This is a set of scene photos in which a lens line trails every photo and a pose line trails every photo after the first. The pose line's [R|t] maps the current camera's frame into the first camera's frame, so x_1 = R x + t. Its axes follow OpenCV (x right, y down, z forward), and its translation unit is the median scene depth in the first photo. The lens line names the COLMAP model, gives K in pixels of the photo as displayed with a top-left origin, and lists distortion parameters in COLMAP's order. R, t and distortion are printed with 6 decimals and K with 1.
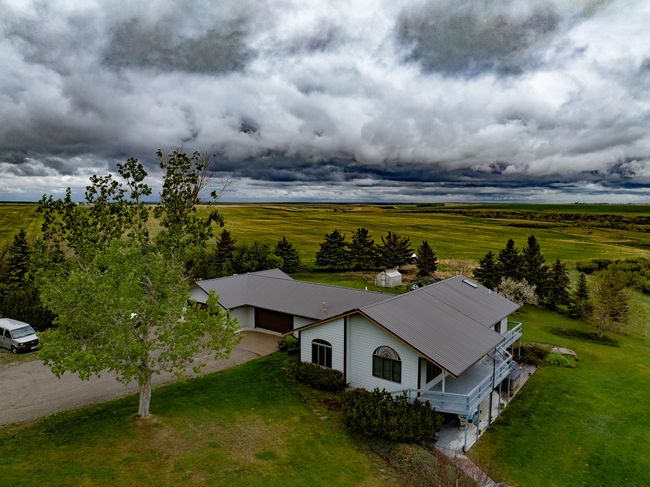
lens RADIAL K [[459.7, 0, 324.6], [0, 459.7, 239.8], [0, 0, 1]] dist [-0.039046, 0.002794]
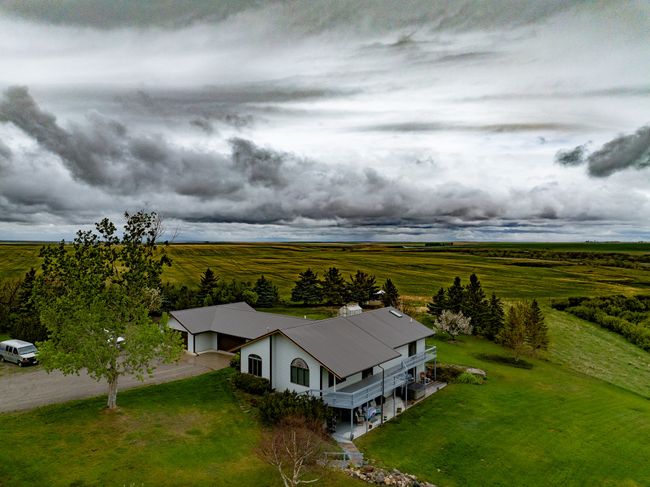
lens RADIAL K [[459.7, 0, 324.6], [0, 459.7, 239.8], [0, 0, 1]] dist [-0.039046, 0.002794]
pose [[0.999739, -0.001902, -0.022760, 0.212730], [-0.000042, 0.996371, -0.085120, 0.006469], [0.022840, 0.085099, 0.996111, -0.293256]]
